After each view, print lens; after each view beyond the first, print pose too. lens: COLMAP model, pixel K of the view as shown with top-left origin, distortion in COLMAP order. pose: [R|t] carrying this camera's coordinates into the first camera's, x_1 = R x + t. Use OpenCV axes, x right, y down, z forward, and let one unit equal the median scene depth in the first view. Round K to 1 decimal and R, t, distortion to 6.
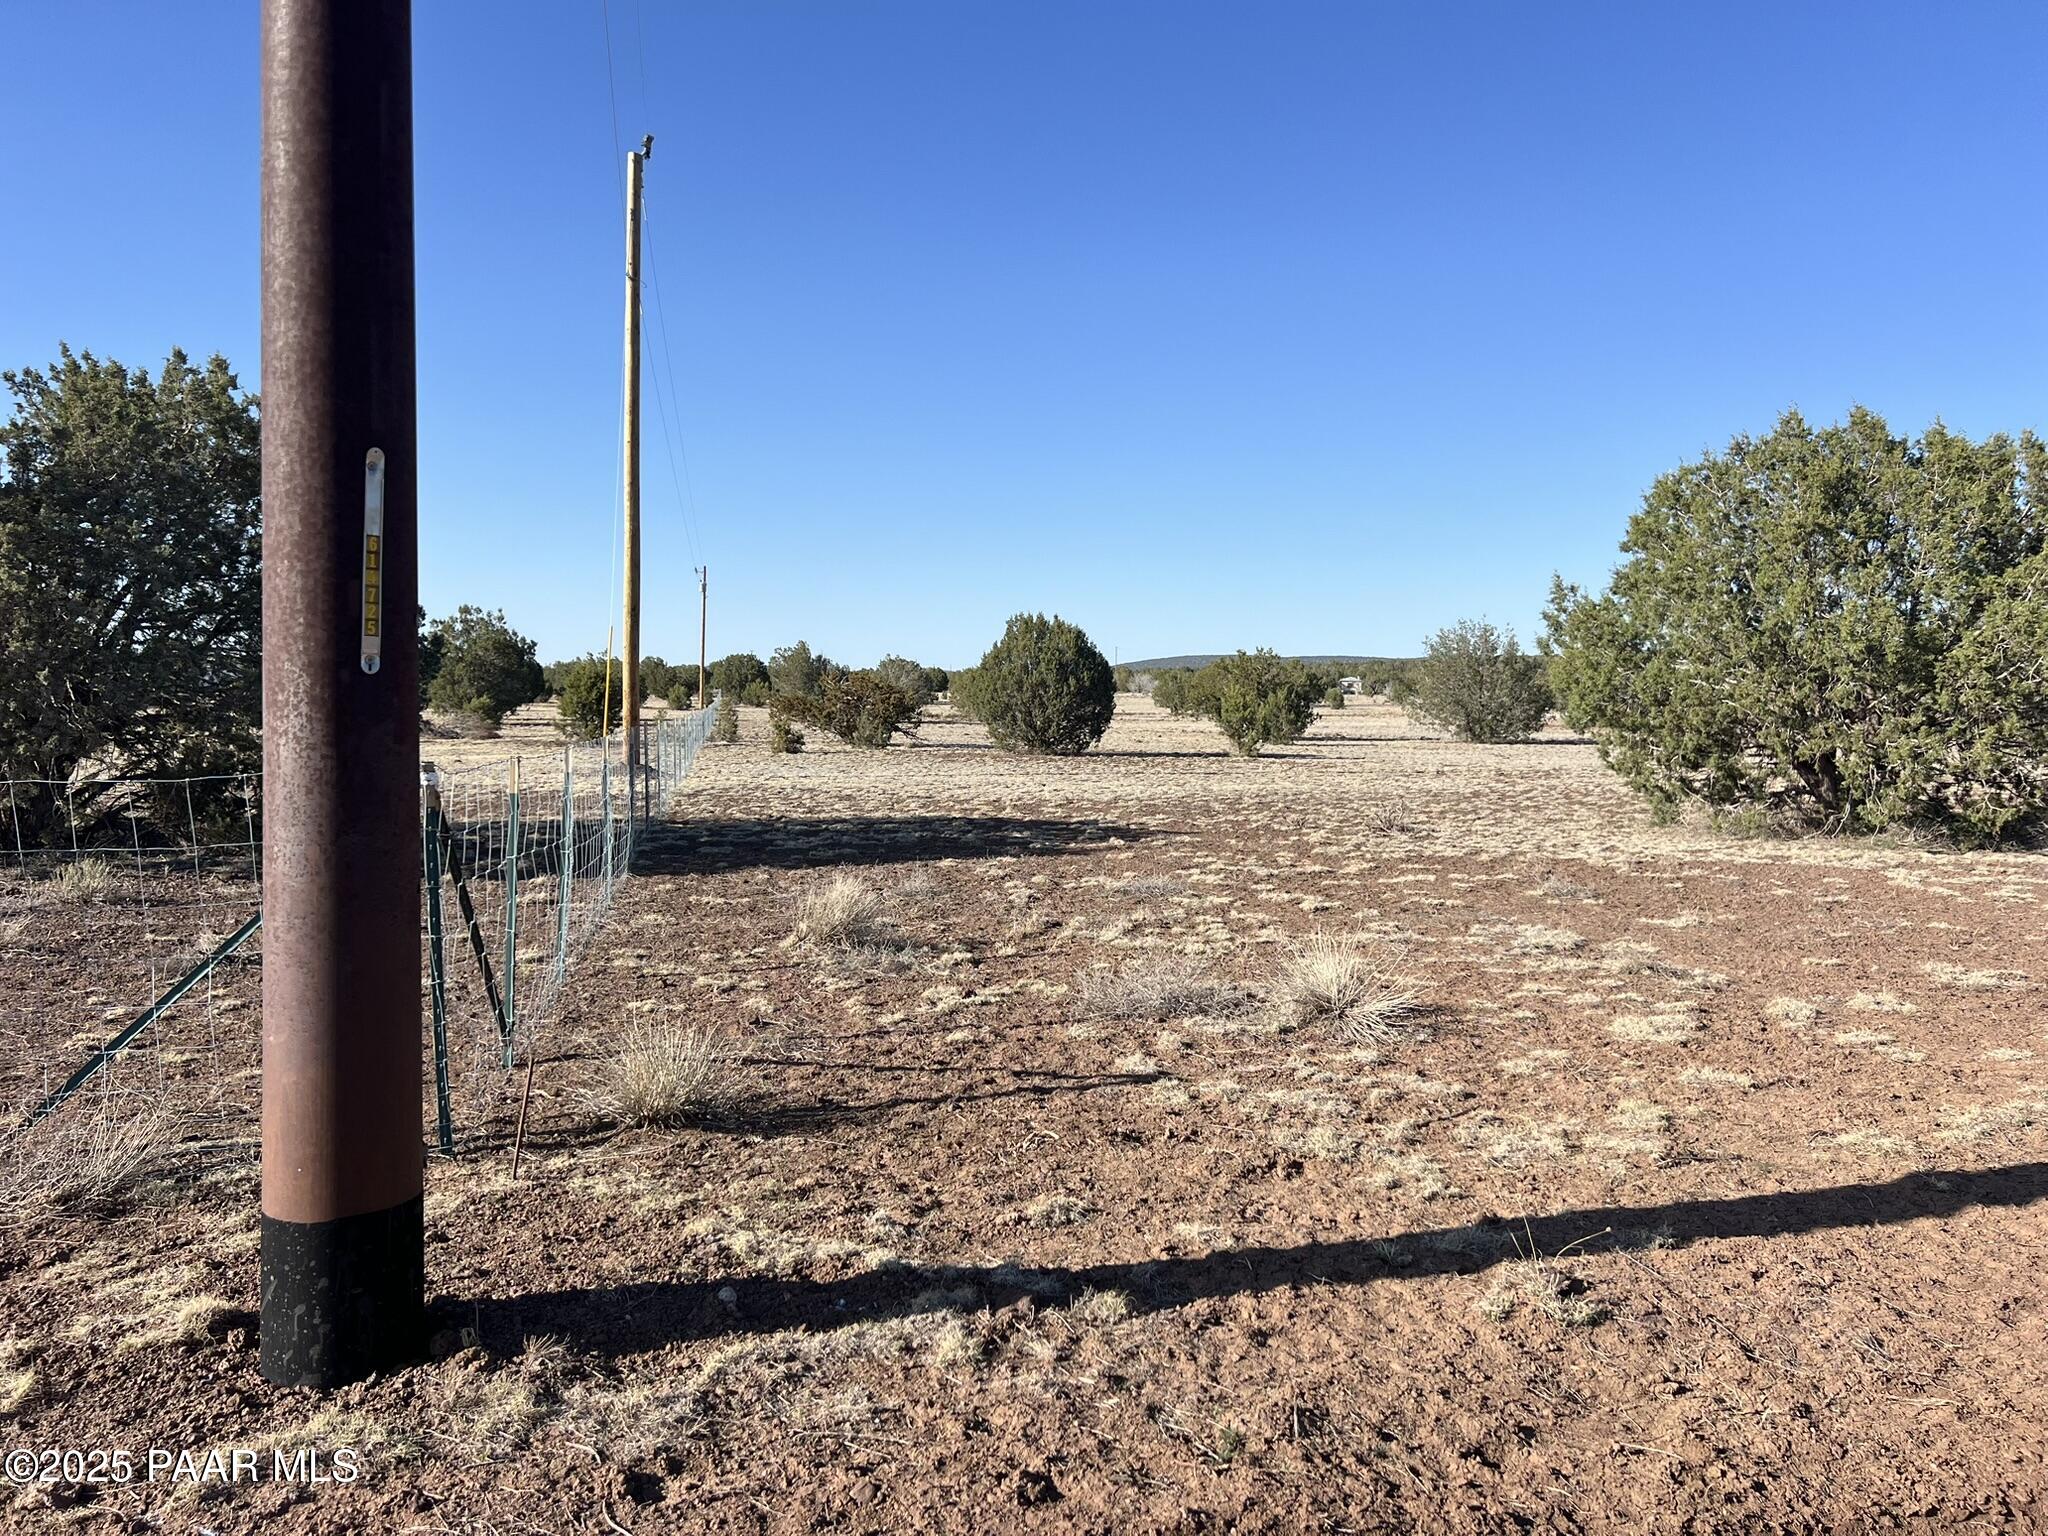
lens RADIAL K [[1492.1, 0, 1023.1], [0, 1492.1, 769.1], [0, 0, 1]] dist [0.026223, -0.044245]
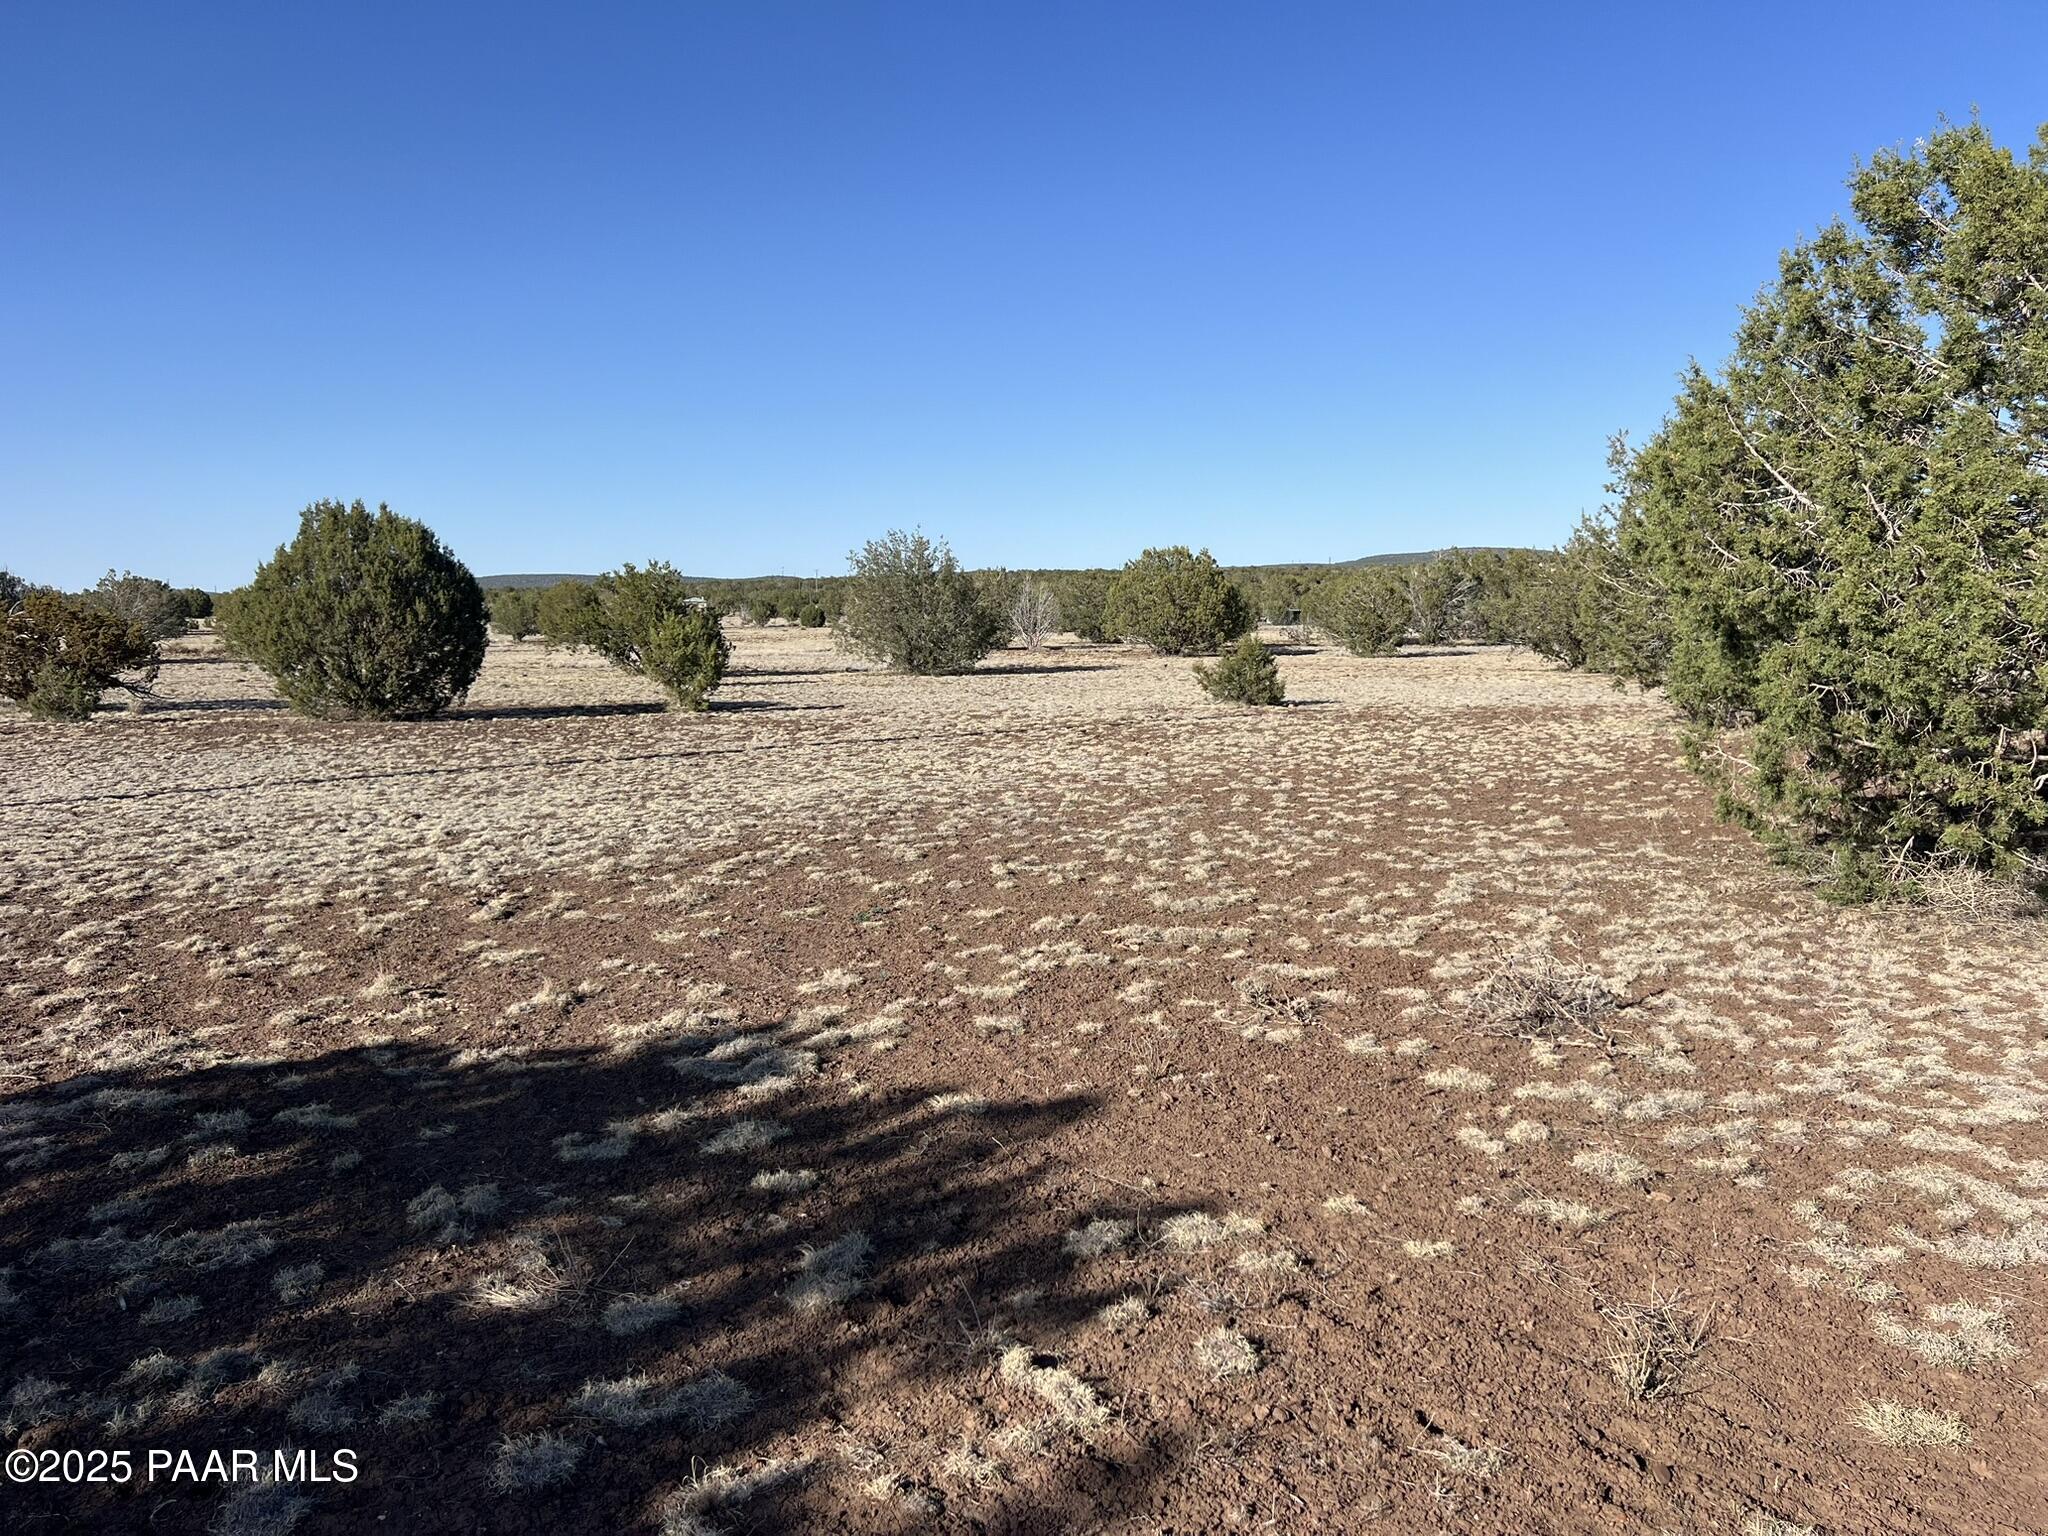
lens RADIAL K [[1492.1, 0, 1039.5], [0, 1492.1, 750.4], [0, 0, 1]] dist [0.026223, -0.044245]
pose [[0.899370, -0.049057, 0.434428, -0.009544], [0.031822, 0.998394, 0.046862, -0.016930], [-0.436029, -0.028322, 0.899487, 0.275791]]
